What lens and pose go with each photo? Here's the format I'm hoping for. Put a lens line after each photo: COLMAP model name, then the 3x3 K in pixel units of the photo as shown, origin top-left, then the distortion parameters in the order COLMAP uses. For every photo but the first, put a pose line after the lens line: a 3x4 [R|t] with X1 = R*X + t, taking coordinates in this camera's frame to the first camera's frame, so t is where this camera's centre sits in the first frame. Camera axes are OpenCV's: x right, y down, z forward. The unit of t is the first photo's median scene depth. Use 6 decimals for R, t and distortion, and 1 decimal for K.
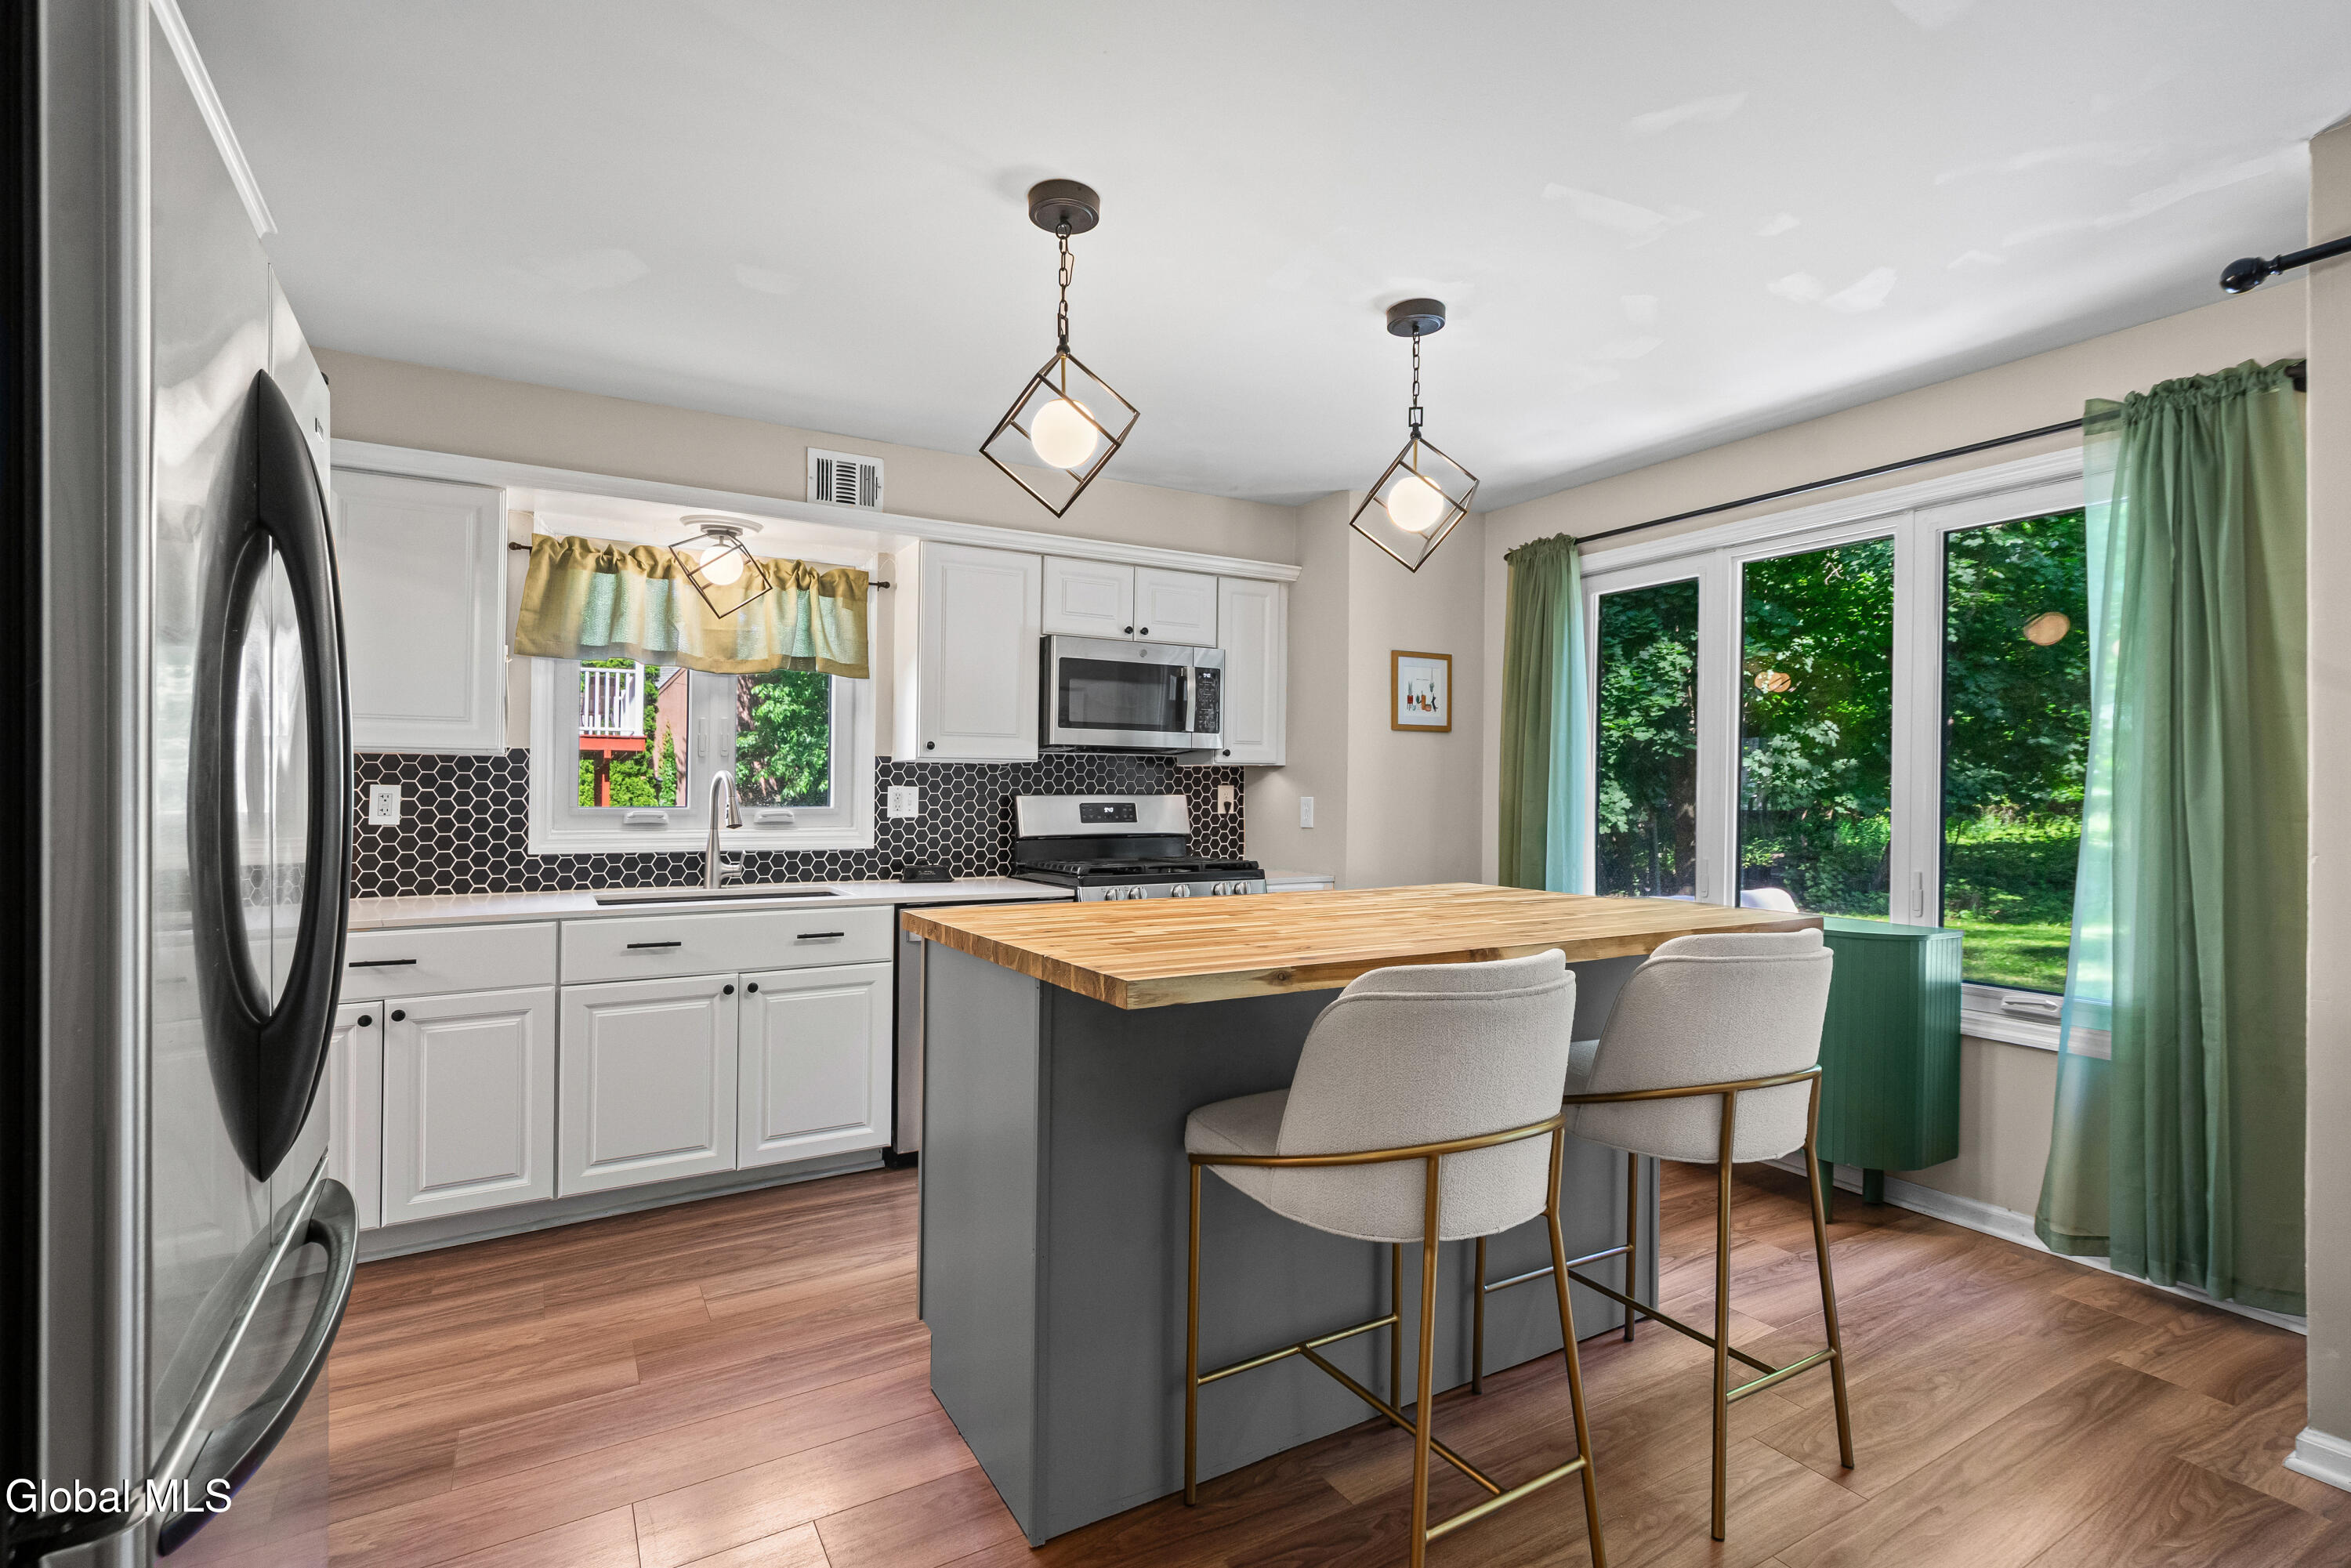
lens RADIAL K [[1079.2, 0, 1178.2], [0, 1079.2, 776.4], [0, 0, 1]] dist [-0.008411, 0.000571]
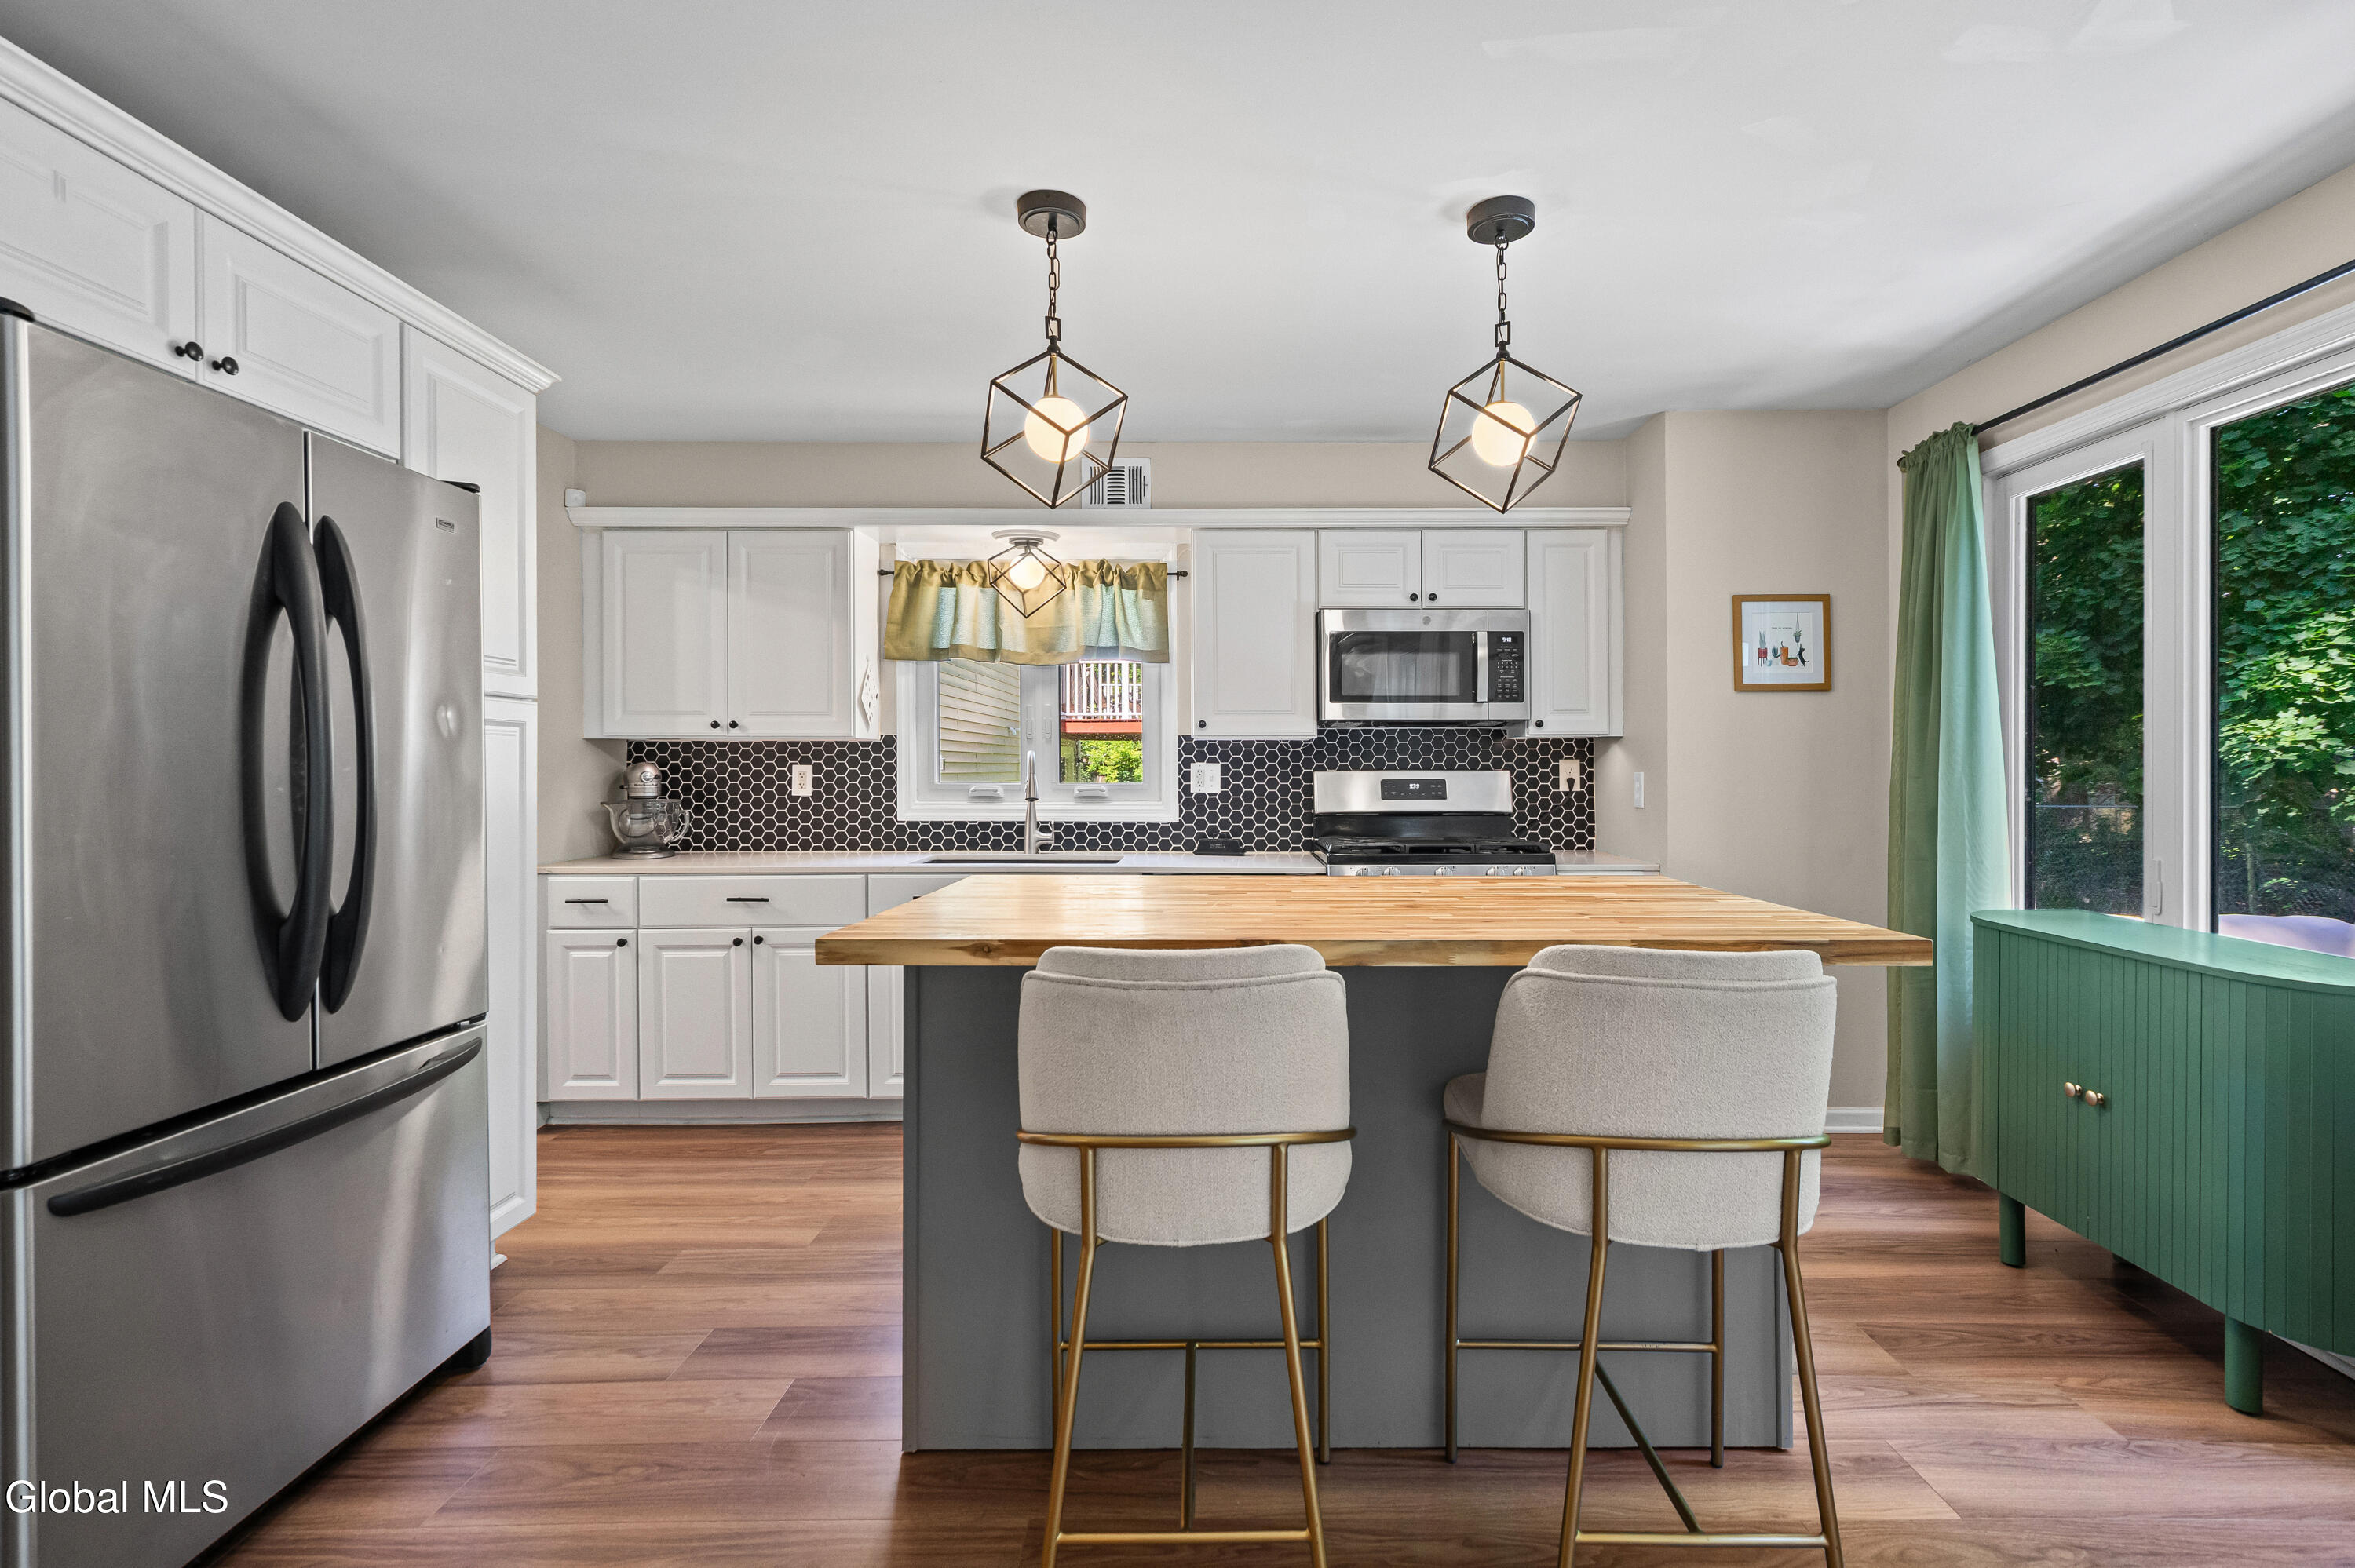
lens RADIAL K [[1074.8, 0, 1124.8], [0, 1074.8, 755.5], [0, 0, 1]] dist [-0.003265, 0.000449]
pose [[0.867187, -0.010323, -0.497876, 0.213642], [0.011630, 0.999932, -0.000476, 0.001306], [0.497848, -0.005378, 0.867248, 0.054389]]
